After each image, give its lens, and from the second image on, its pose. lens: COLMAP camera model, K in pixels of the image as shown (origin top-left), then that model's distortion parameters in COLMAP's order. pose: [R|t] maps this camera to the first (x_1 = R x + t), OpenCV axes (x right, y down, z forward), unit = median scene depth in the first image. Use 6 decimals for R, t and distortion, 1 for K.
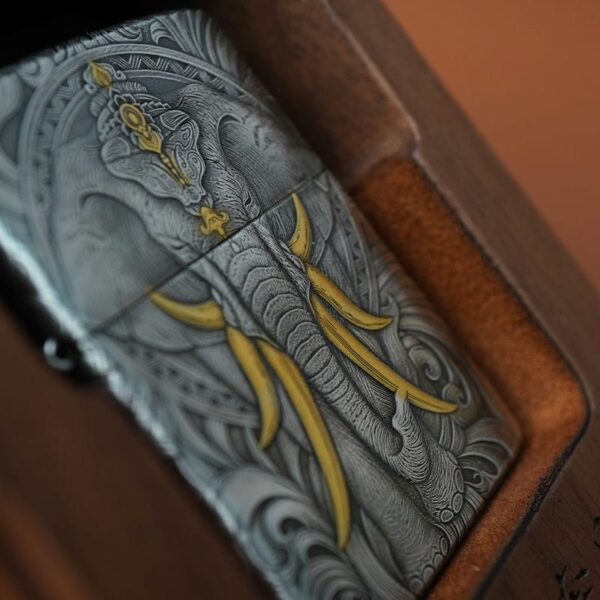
lens RADIAL K [[1131.8, 0, 295.6], [0, 1131.8, 293.9], [0, 0, 1]] dist [0.009099, 0.000000]
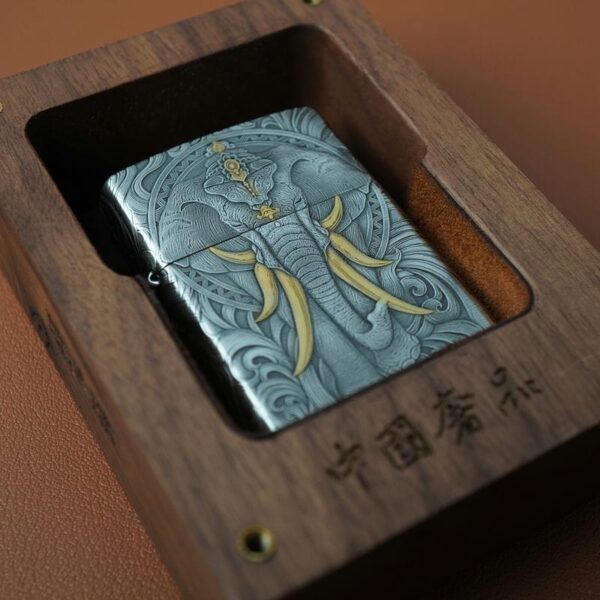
lens RADIAL K [[1131.8, 0, 307.3], [0, 1131.8, 273.3], [0, 0, 1]] dist [0.009099, 0.000000]
pose [[0.782640, -0.162016, -0.601020, 0.996316], [0.016691, 0.970649, -0.239922, 0.440653], [0.622251, 0.177741, 0.762373, -0.266466]]
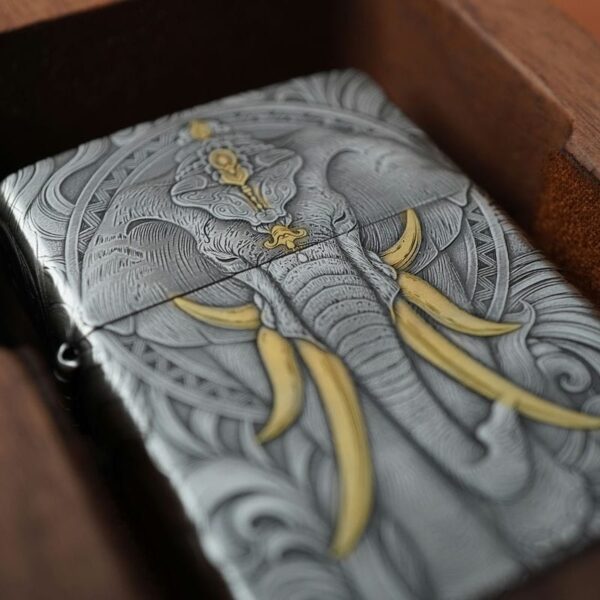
lens RADIAL K [[1131.8, 0, 302.9], [0, 1131.8, 300.8], [0, 0, 1]] dist [0.009099, 0.000000]
pose [[0.764007, -0.196978, -0.614405, 0.509731], [0.005906, 0.954353, -0.298622, 0.268992], [0.645182, 0.224520, 0.730295, 0.325684]]
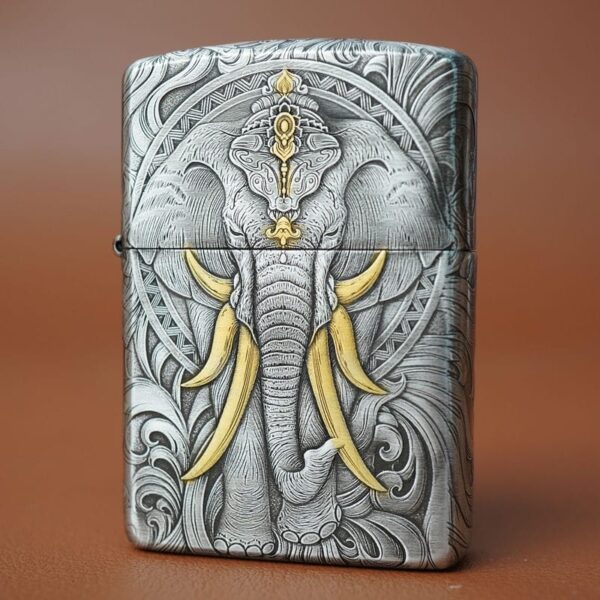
lens RADIAL K [[1131.8, 0, 303.8], [0, 1131.8, 297.2], [0, 0, 1]] dist [0.009099, 0.000000]
pose [[0.358922, 0.636222, -0.682932, 0.823893], [-0.323798, 0.771121, 0.548204, -0.691832], [0.875403, 0.024369, 0.482779, 0.419436]]
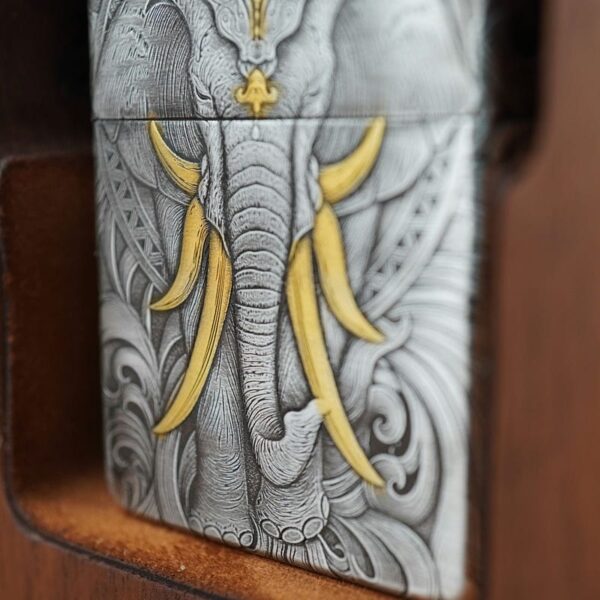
lens RADIAL K [[1131.8, 0, 298.5], [0, 1131.8, 300.5], [0, 0, 1]] dist [0.009099, 0.000000]
pose [[0.033467, 0.722257, -0.690814, 0.618361], [-0.070148, 0.691194, 0.719256, -0.561533], [0.996975, 0.024388, 0.073797, 0.966397]]
